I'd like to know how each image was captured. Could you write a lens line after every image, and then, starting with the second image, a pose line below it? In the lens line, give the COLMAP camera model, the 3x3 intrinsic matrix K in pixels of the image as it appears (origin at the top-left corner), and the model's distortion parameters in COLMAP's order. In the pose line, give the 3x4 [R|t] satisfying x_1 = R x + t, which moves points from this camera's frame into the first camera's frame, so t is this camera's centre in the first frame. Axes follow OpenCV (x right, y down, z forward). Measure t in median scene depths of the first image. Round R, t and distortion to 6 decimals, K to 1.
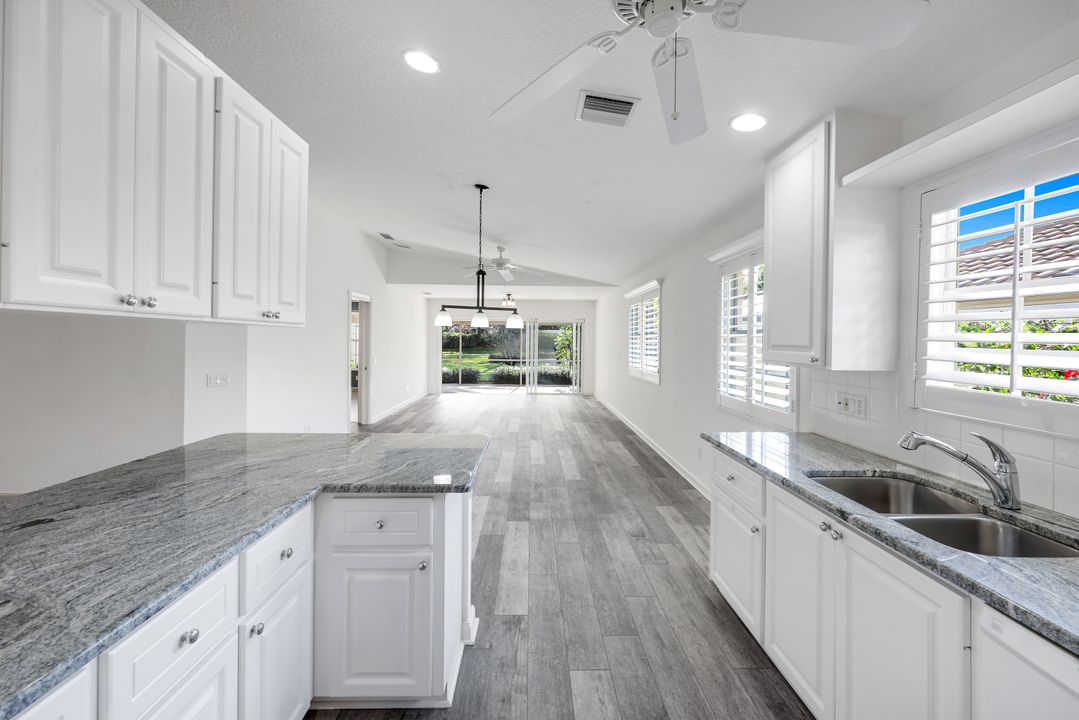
lens RADIAL K [[453.4, 0, 541.7], [0, 453.4, 342.8], [0, 0, 1]] dist [0.001041, 0.000163]
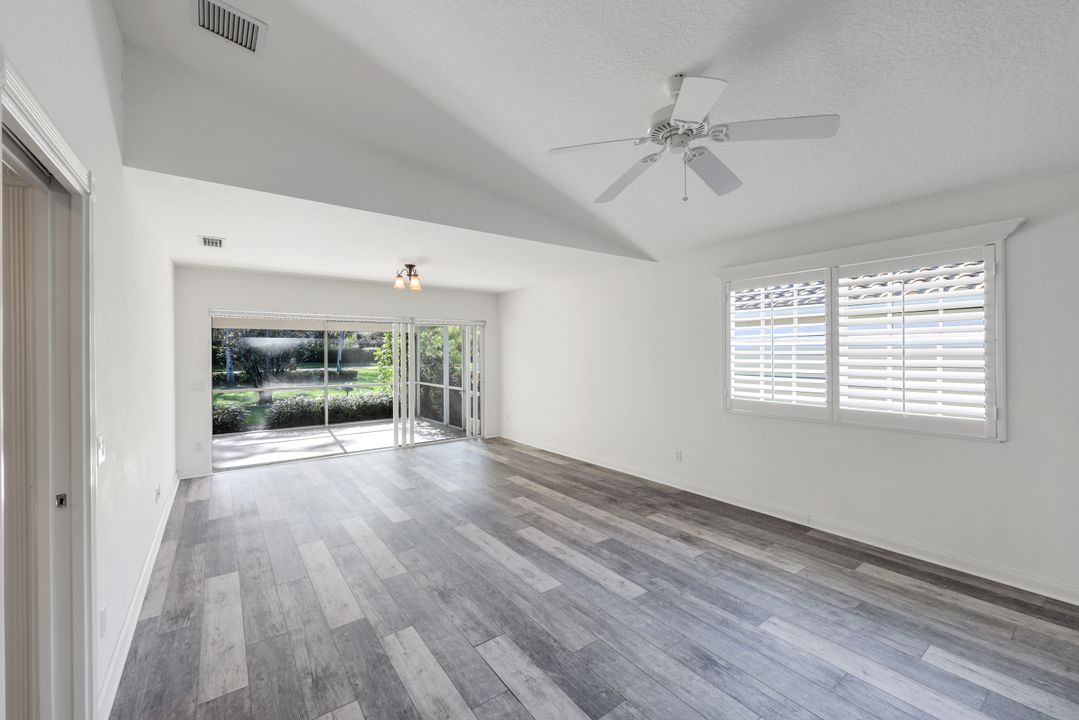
lens RADIAL K [[437.3, 0, 537.1], [0, 437.3, 355.3], [0, 0, 1]] dist [-0.002281, 0.000404]
pose [[0.821189, -0.019124, 0.570336, -0.661346], [0.018312, 0.999807, 0.007159, -0.019650], [-0.570363, 0.004565, 0.821380, 1.454275]]
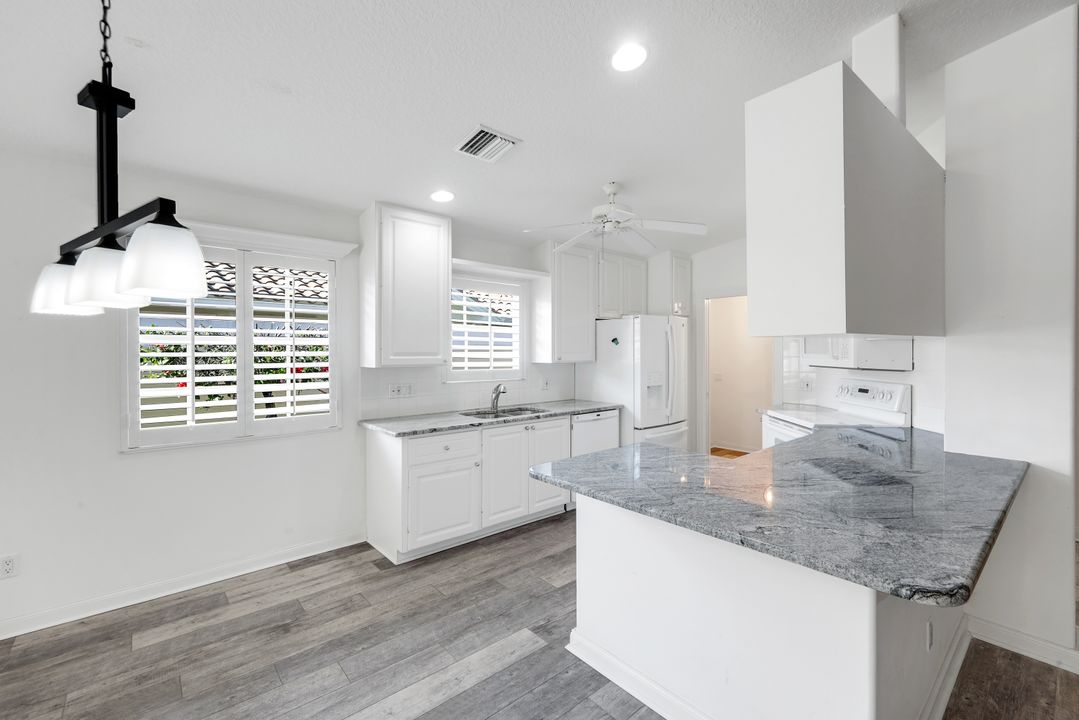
lens RADIAL K [[462.3, 0, 537.5], [0, 462.3, 354.3], [0, 0, 1]] dist [0.001380, 0.000040]
pose [[-0.634221, -0.013908, 0.773027, -0.542054], [0.001786, 0.999809, 0.019454, -0.011495], [-0.773150, 0.013718, -0.634075, 1.065822]]
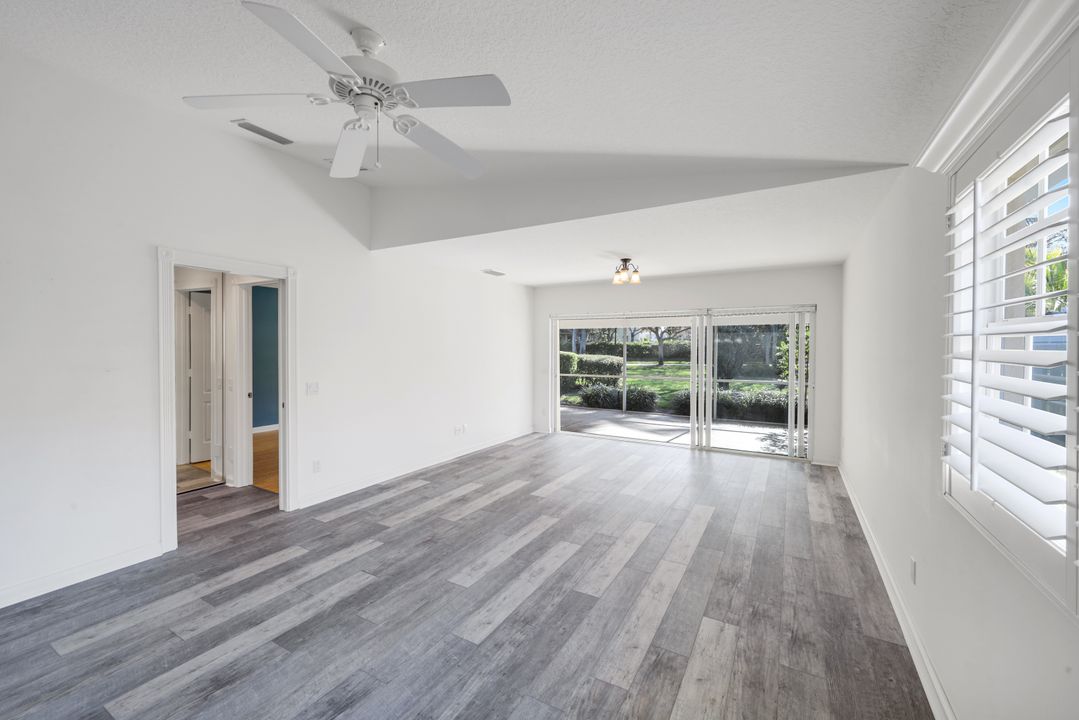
lens RADIAL K [[437.3, 0, 537.1], [0, 437.3, 355.3], [0, 0, 1]] dist [-0.002281, 0.000404]
pose [[0.853036, 0.001783, -0.521850, 0.275722], [0.002536, 0.999968, 0.007563, -0.010234], [0.521846, -0.007775, 0.853004, 1.493828]]
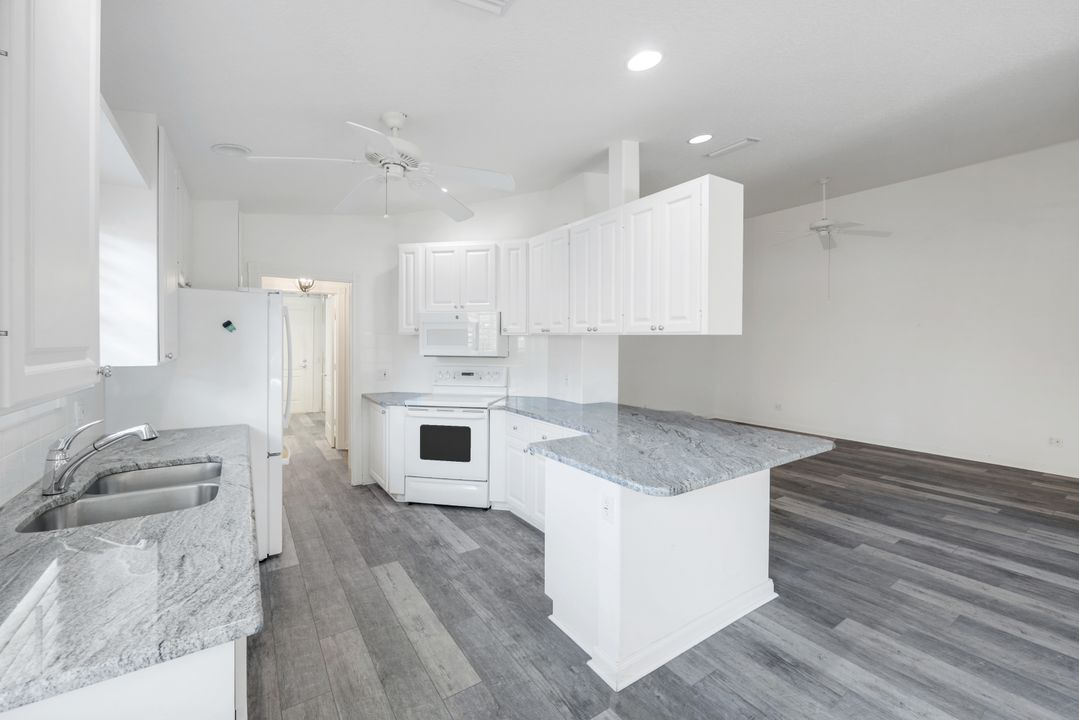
lens RADIAL K [[435.0, 0, 536.7], [0, 435.0, 345.7], [0, 0, 1]] dist [0.000943, 0.000309]
pose [[-0.841968, -0.011556, -0.539404, 0.261611], [-0.018575, 0.999799, 0.007576, -0.004070], [0.539207, 0.016398, -0.842013, 1.012004]]
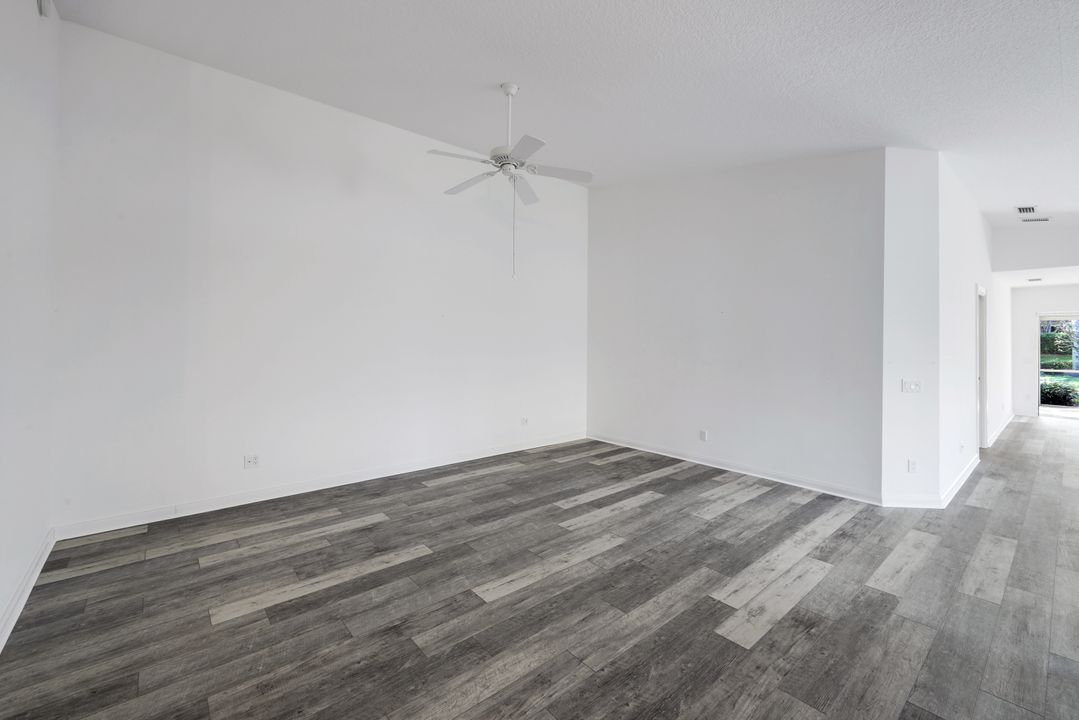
lens RADIAL K [[448.2, 0, 536.8], [0, 448.2, 338.1], [0, 0, 1]] dist [-0.000031, 0.000105]
pose [[0.625982, -0.010387, -0.779768, -0.529817], [-0.001783, 0.999890, -0.014751, -0.004804], [0.779835, 0.010624, 0.625895, -0.256500]]
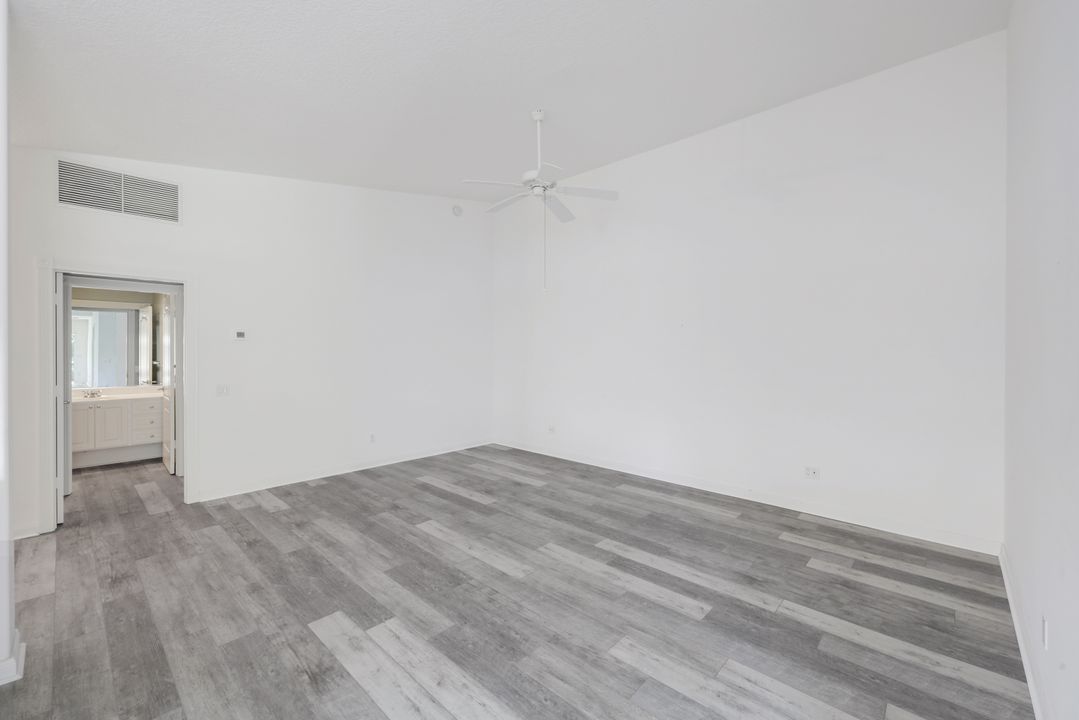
lens RADIAL K [[441.7, 0, 537.8], [0, 441.7, 351.9], [0, 0, 1]] dist [-0.001129, -0.000030]
pose [[-0.697184, -0.009194, -0.716833, -0.585866], [-0.015404, 0.999879, 0.002157, -0.012769], [0.716726, 0.012546, -0.697242, 1.012977]]
